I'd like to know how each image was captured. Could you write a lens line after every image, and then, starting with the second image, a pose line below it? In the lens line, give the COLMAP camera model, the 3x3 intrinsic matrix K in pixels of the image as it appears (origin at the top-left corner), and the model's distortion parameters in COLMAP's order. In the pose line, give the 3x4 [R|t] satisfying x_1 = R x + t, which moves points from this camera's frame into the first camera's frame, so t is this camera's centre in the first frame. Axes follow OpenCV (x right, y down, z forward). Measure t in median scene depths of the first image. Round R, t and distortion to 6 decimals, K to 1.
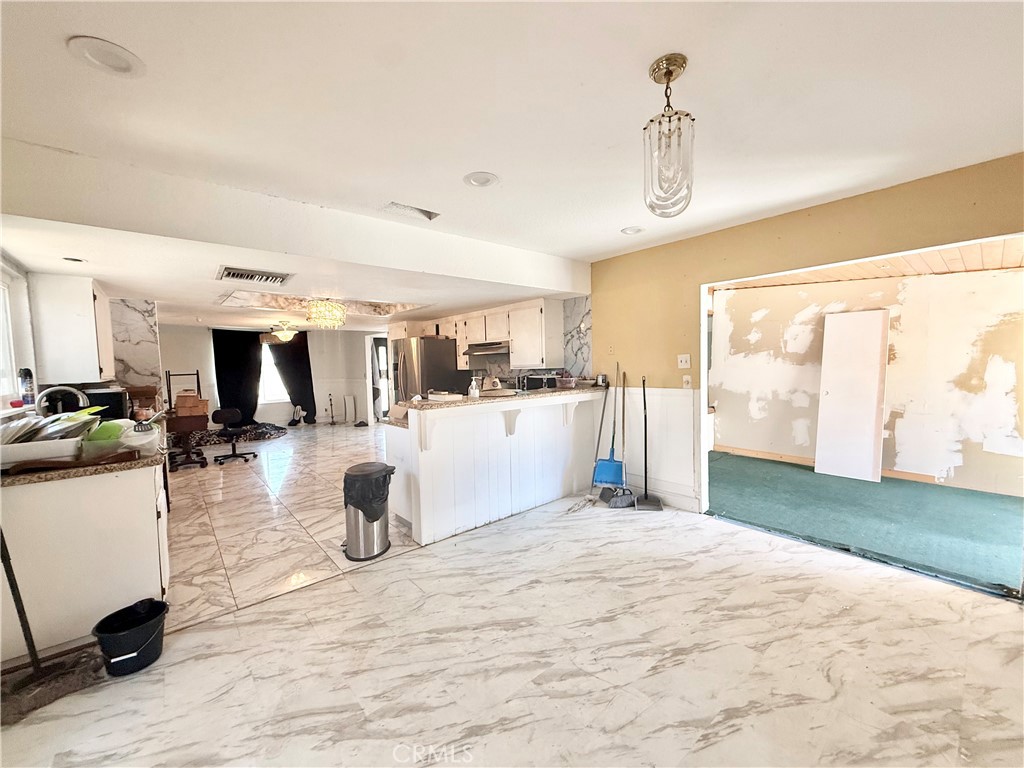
lens RADIAL K [[409.0, 0, 510.0], [0, 409.0, 383.7], [0, 0, 1]] dist [0.000994, 0.000066]
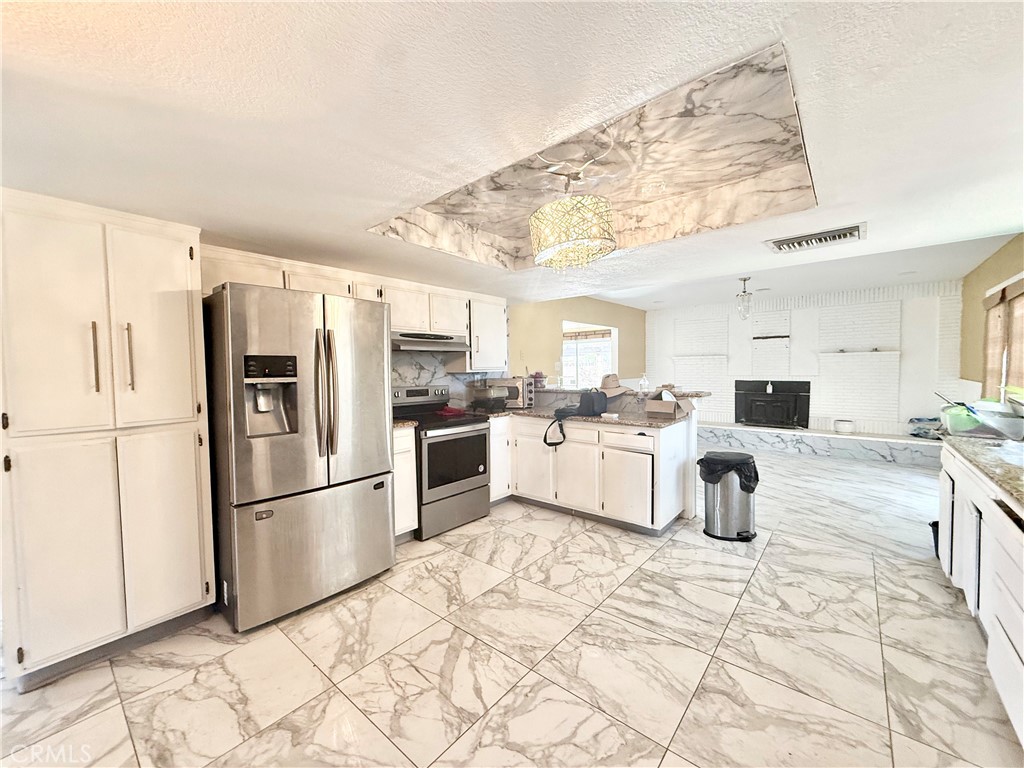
lens RADIAL K [[409.0, 0, 510.0], [0, 409.0, 383.7], [0, 0, 1]] dist [0.000994, 0.000066]
pose [[-0.169057, -0.009938, 0.985556, -1.339833], [0.067191, 0.997507, 0.021584, -0.043660], [-0.983313, 0.069869, -0.167968, 1.778821]]
